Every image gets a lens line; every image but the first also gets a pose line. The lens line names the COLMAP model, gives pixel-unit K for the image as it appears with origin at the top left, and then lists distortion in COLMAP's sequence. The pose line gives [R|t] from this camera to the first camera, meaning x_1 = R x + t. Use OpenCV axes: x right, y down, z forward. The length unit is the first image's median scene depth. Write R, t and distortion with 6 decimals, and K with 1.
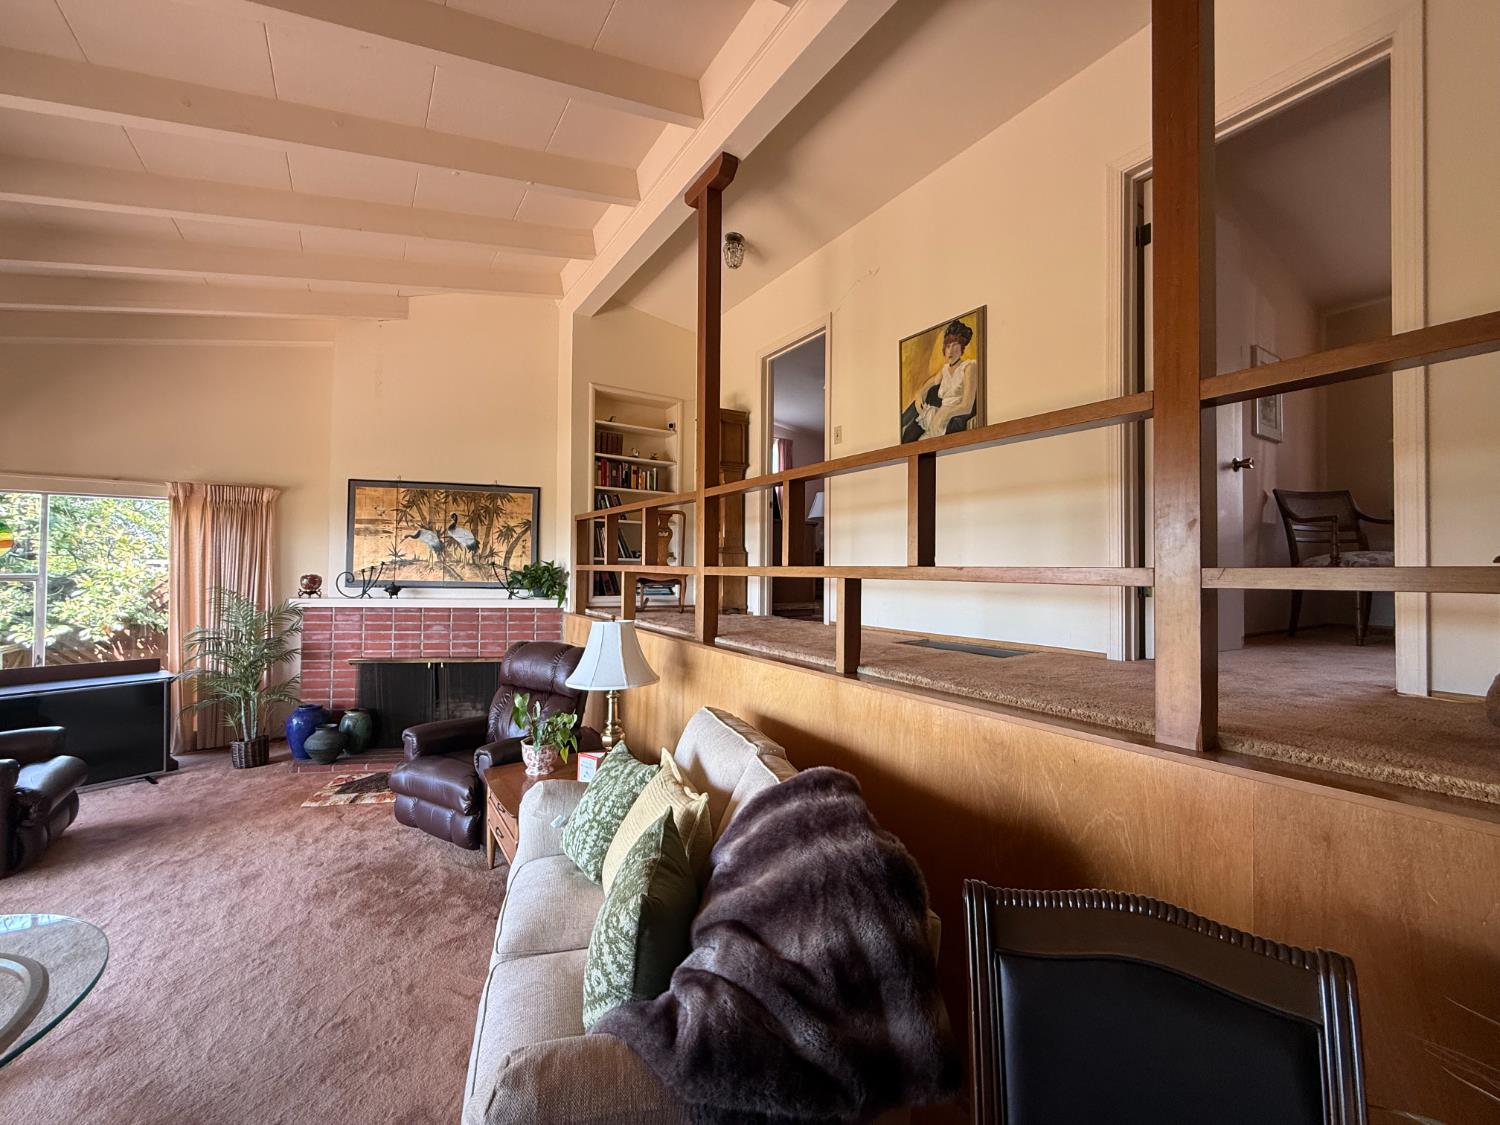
lens RADIAL K [[597.4, 0, 747.1], [0, 597.4, 562.2], [0, 0, 1]] dist [-0.002539, 0.000228]
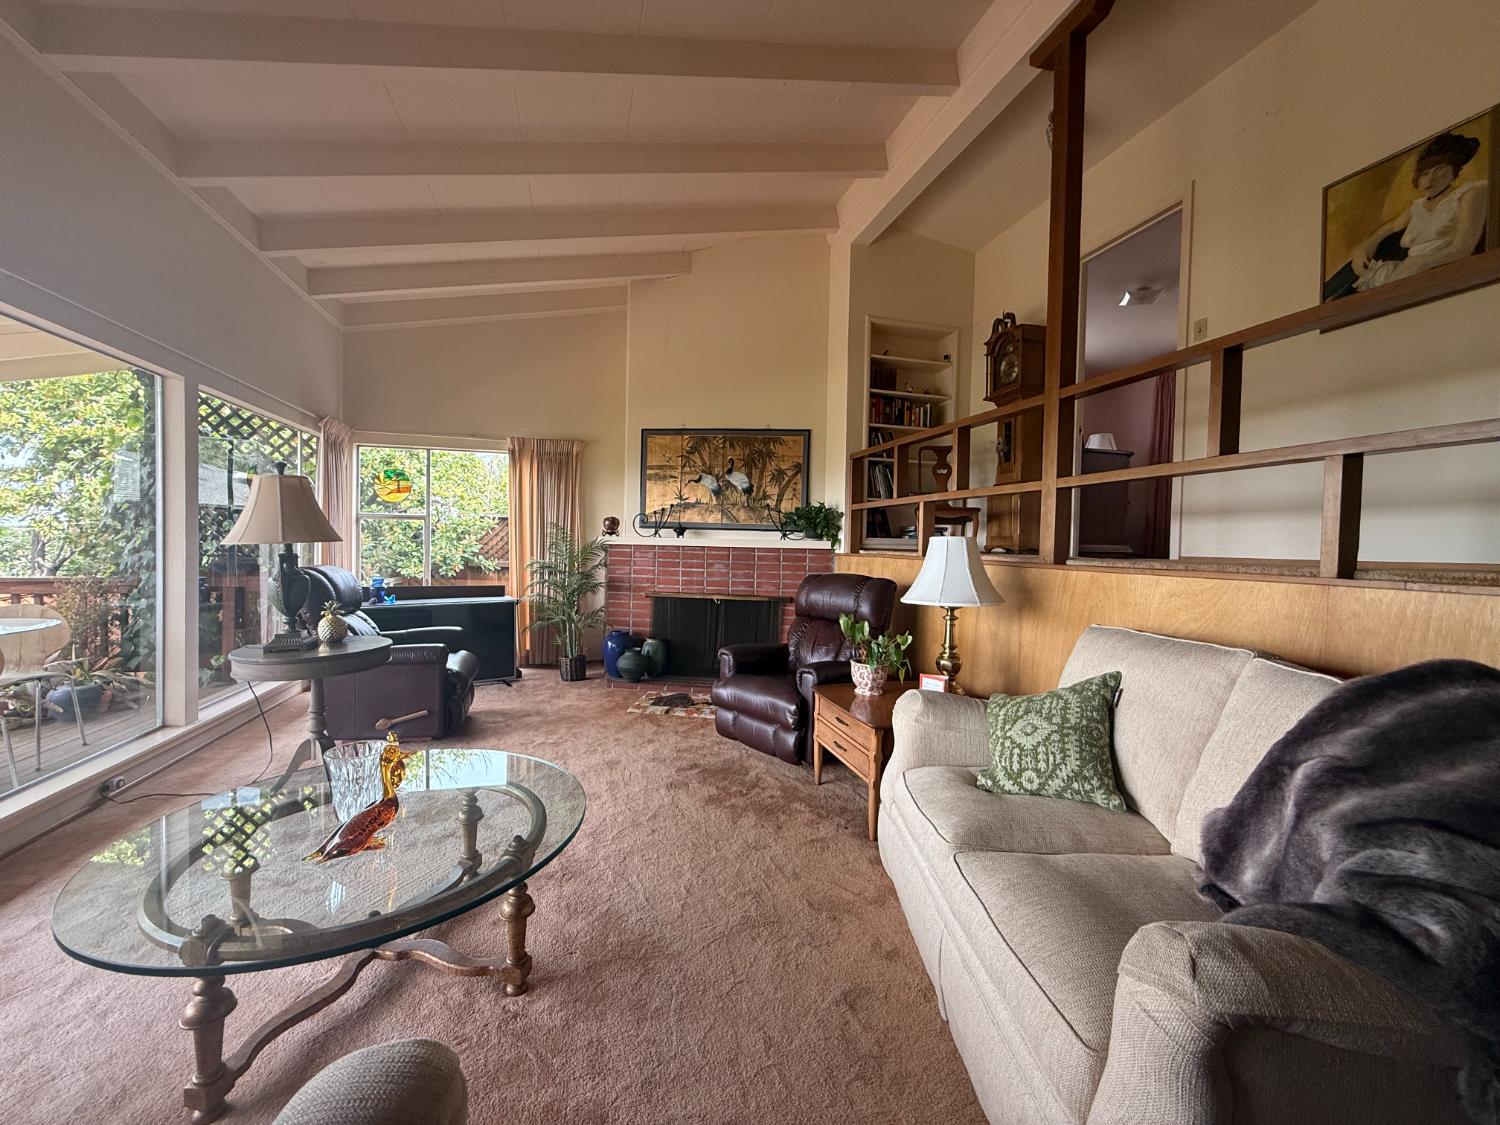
lens RADIAL K [[597.4, 0, 744.9], [0, 597.4, 562.7], [0, 0, 1]] dist [-0.002539, 0.000228]
pose [[0.951683, 0.016045, -0.306663, -0.158552], [-0.004694, 0.999277, 0.037717, 0.066880], [0.307047, -0.034455, 0.951071, 0.011847]]
